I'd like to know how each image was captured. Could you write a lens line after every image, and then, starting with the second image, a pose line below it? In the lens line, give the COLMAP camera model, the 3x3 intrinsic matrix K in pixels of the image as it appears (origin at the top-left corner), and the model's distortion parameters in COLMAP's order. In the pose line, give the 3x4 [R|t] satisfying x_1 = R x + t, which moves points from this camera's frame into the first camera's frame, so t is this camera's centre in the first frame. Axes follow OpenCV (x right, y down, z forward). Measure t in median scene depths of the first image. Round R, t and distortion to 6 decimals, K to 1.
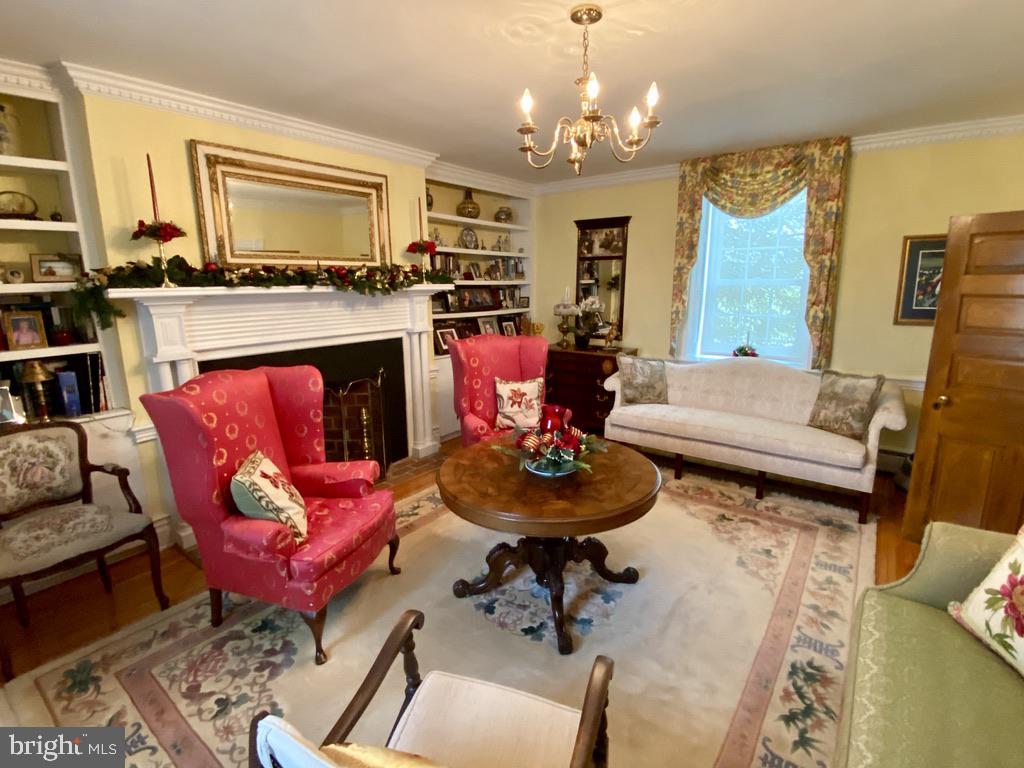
lens RADIAL K [[497.6, 0, 513.2], [0, 497.6, 378.4], [0, 0, 1]] dist [0.027471, -0.003660]
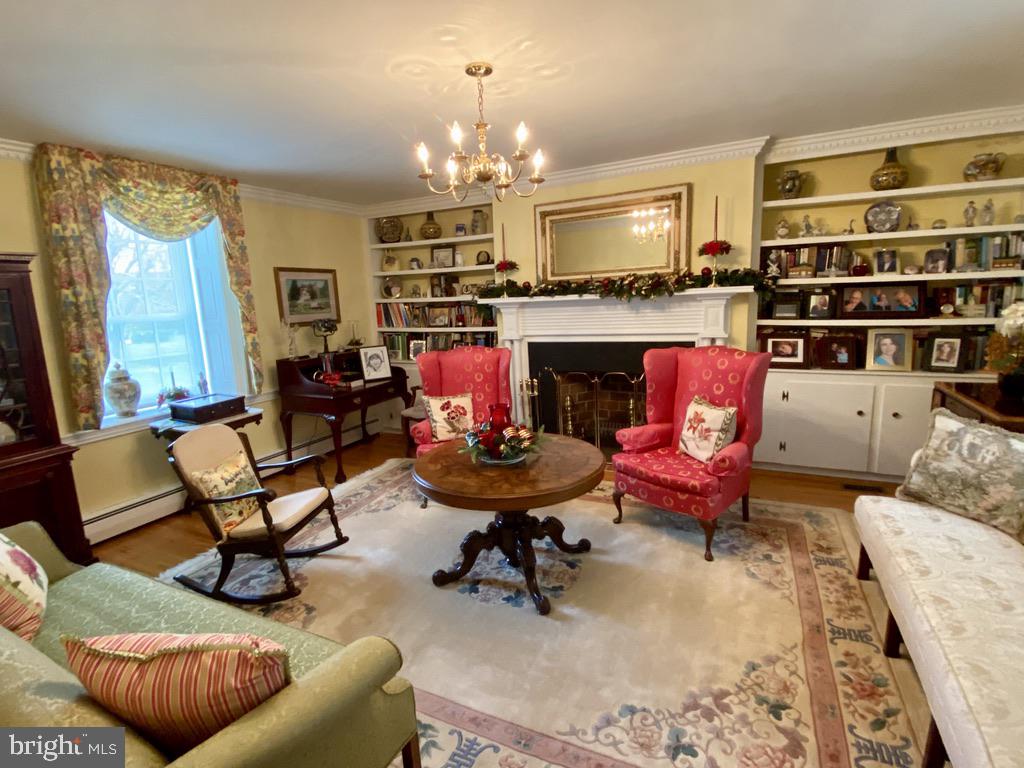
lens RADIAL K [[497.6, 0, 513.7], [0, 497.6, 383.5], [0, 0, 1]] dist [0.027471, -0.003660]
pose [[0.204492, 0.175848, -0.962943, 0.776378], [-0.144075, 0.978425, 0.148079, -0.111183], [0.968207, 0.108455, 0.225416, 0.498851]]
